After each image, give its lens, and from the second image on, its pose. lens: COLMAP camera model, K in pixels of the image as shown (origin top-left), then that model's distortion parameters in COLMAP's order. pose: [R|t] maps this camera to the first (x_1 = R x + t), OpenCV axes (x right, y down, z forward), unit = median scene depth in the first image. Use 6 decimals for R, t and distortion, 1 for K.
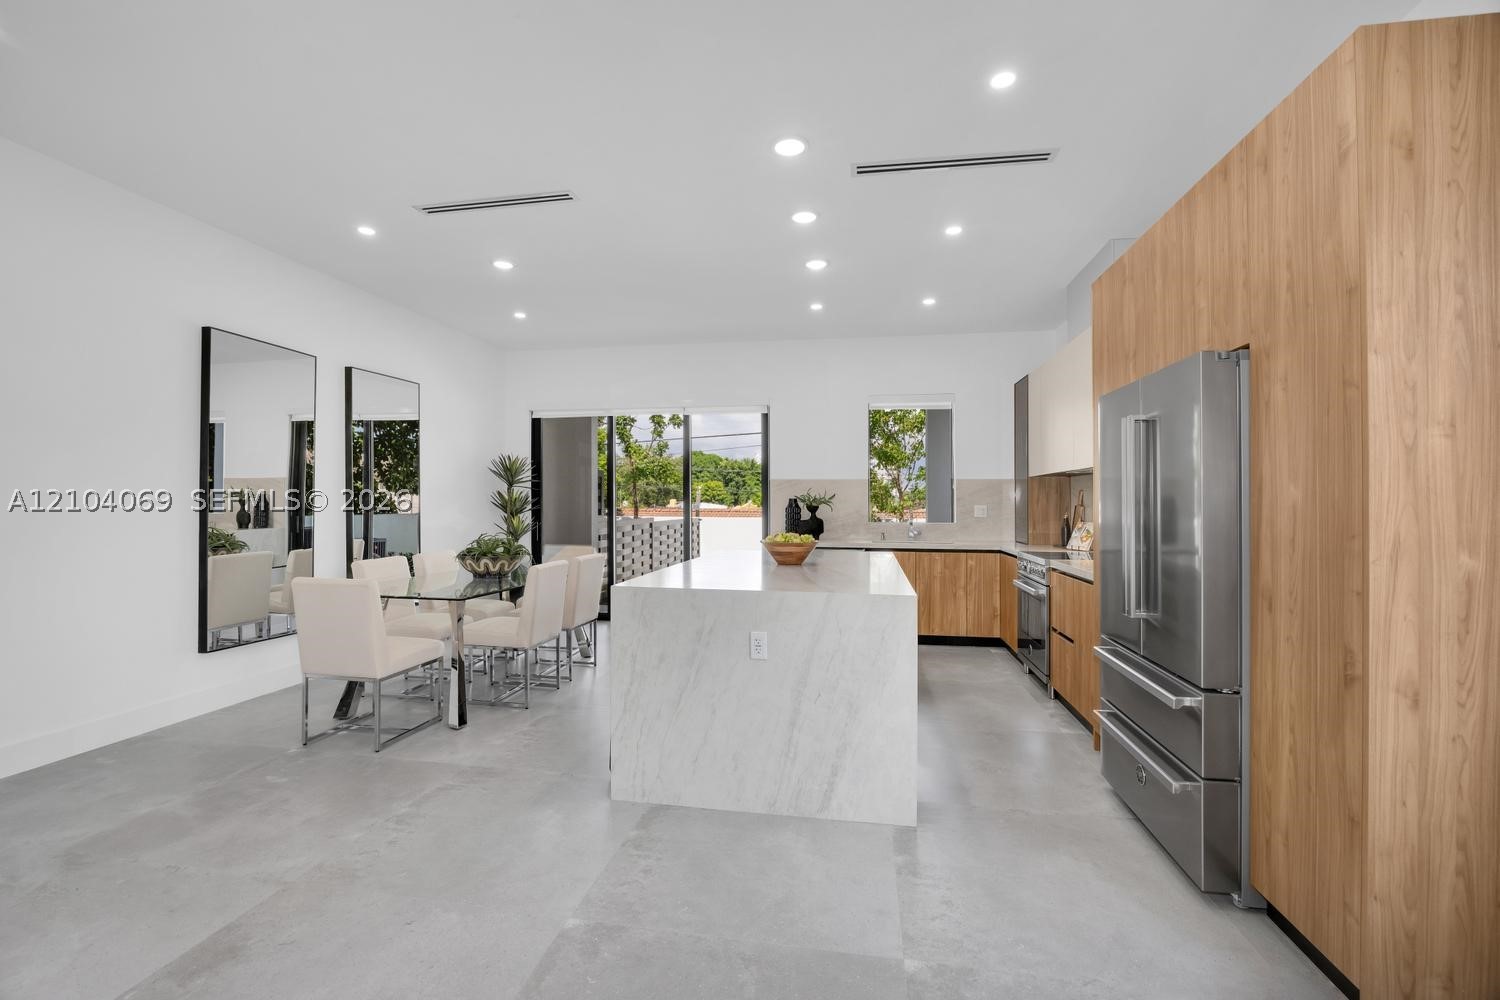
lens RADIAL K [[640.6, 0, 750.2], [0, 640.6, 498.9], [0, 0, 1]] dist [-0.010471, -0.000454]
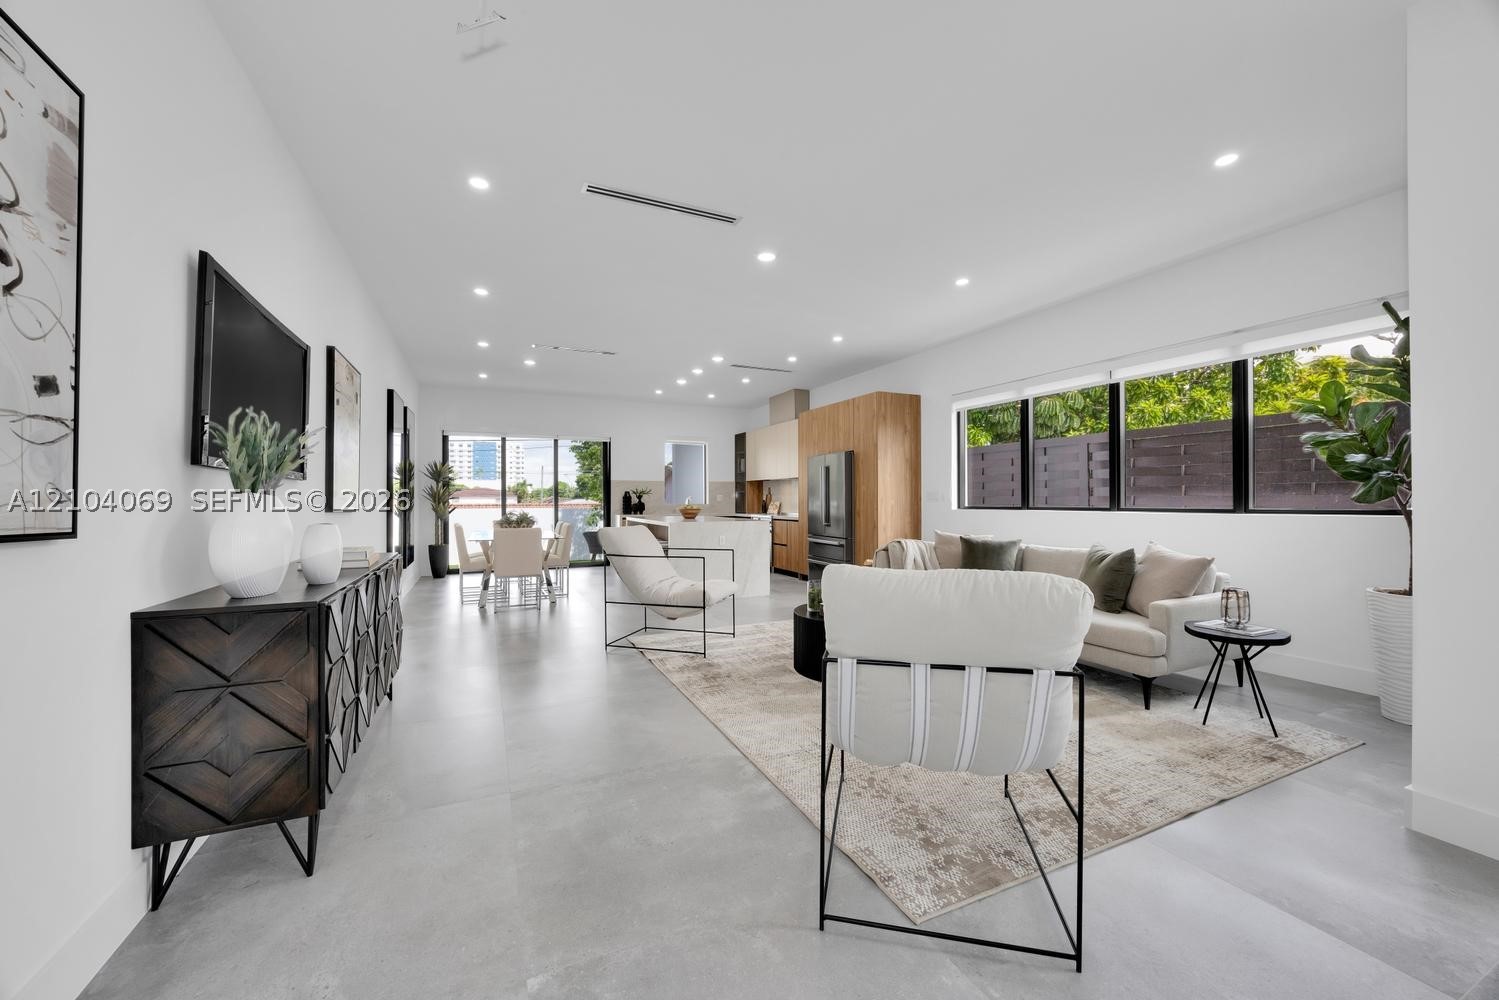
lens RADIAL K [[566.4, 0, 747.8], [0, 566.4, 498.9], [0, 0, 1]] dist [0.000057, 0.000014]
pose [[0.821165, -0.006141, 0.570658, -1.354205], [0.002876, 0.999974, 0.006622, 0.027311], [-0.570684, -0.003797, 0.821161, -1.163987]]
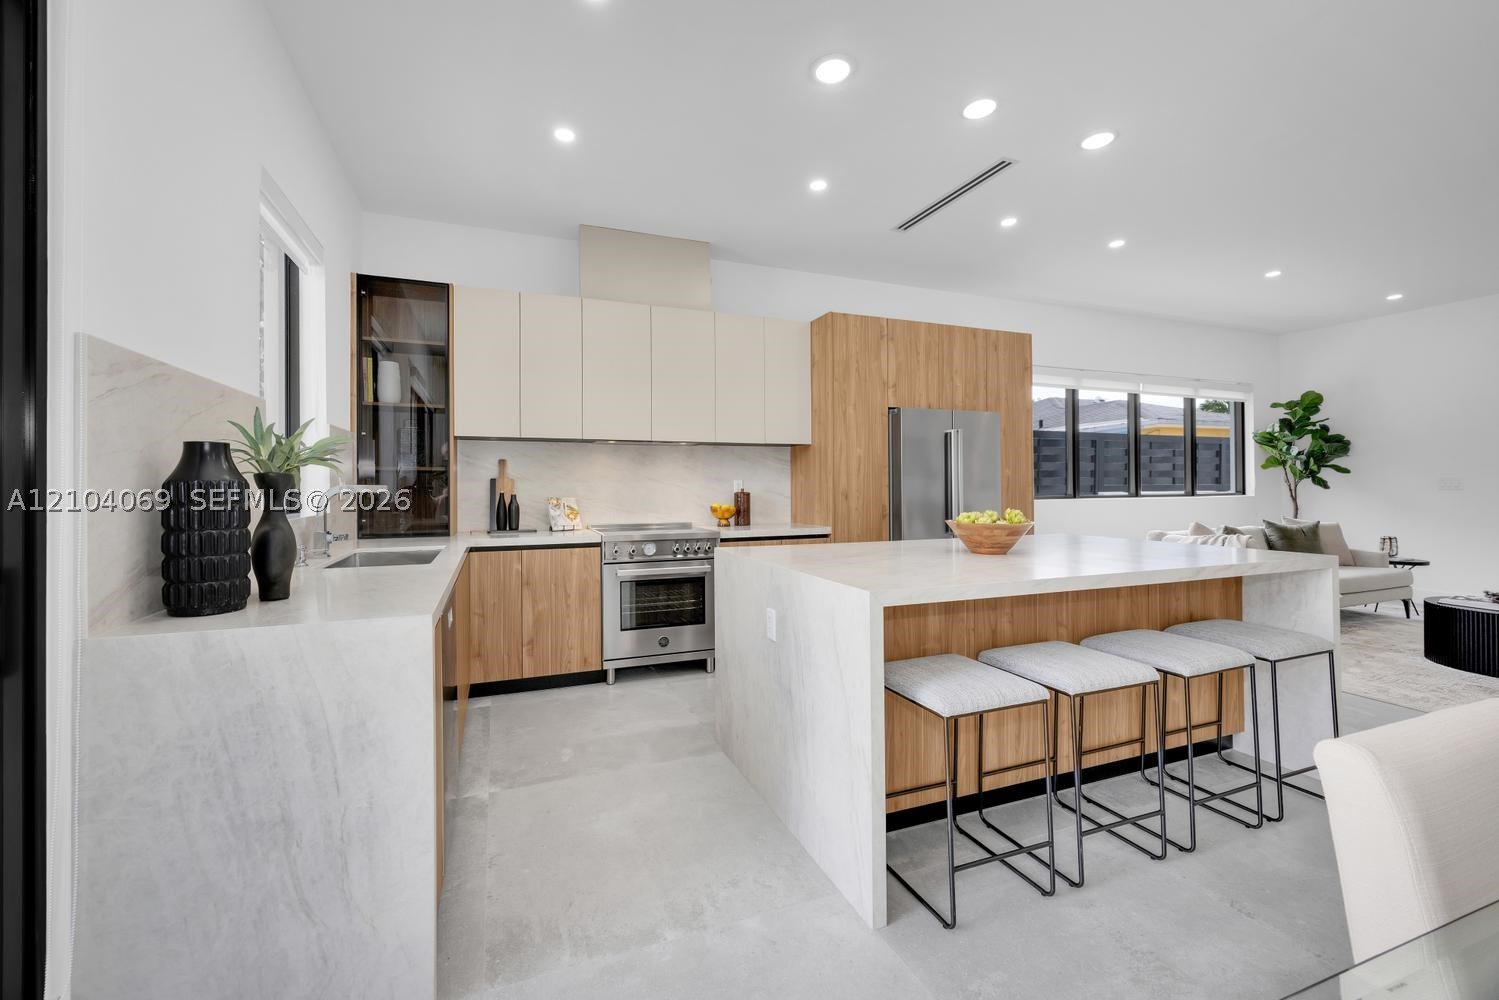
lens RADIAL K [[640.2, 0, 747.9], [0, 640.2, 474.2], [0, 0, 1]] dist [-0.010471, -0.000454]
pose [[-0.517214, 0.013593, 0.855748, -0.668174], [-0.004249, 0.999821, -0.018449, 0.038953], [-0.855845, -0.013178, -0.517064, 2.350507]]
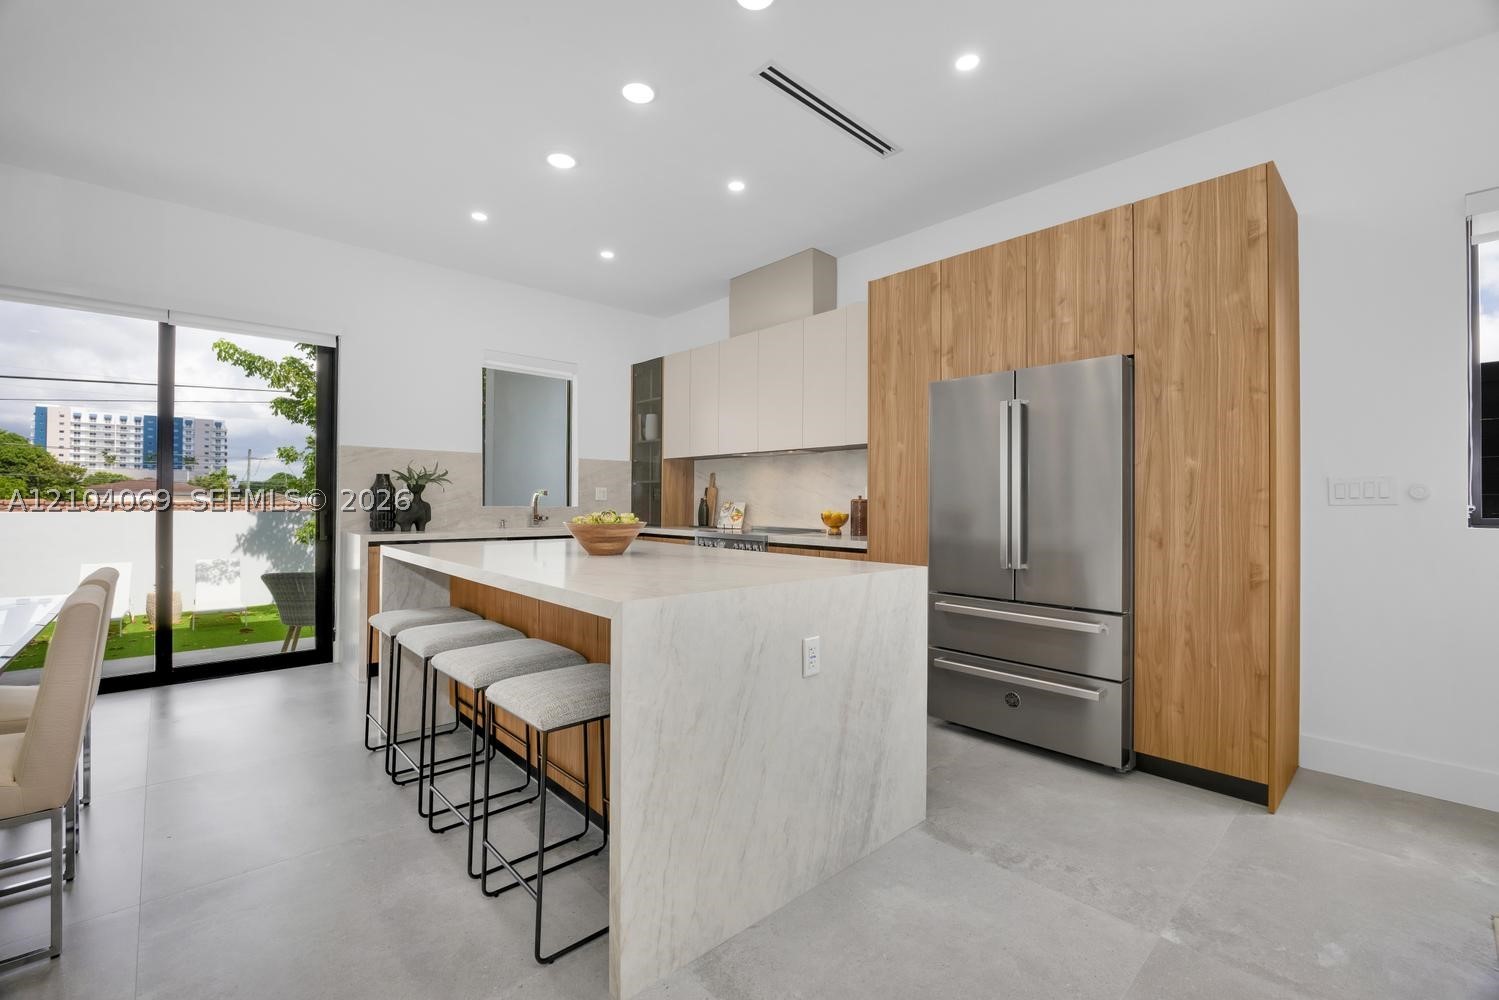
lens RADIAL K [[640.2, 0, 742.4], [0, 640.2, 489.1], [0, 0, 1]] dist [-0.010471, -0.000454]
pose [[0.608501, 0.013155, 0.793444, -0.613089], [-0.007847, 0.999913, -0.010561, 0.049688], [-0.793514, 0.000200, 0.608552, 0.630519]]
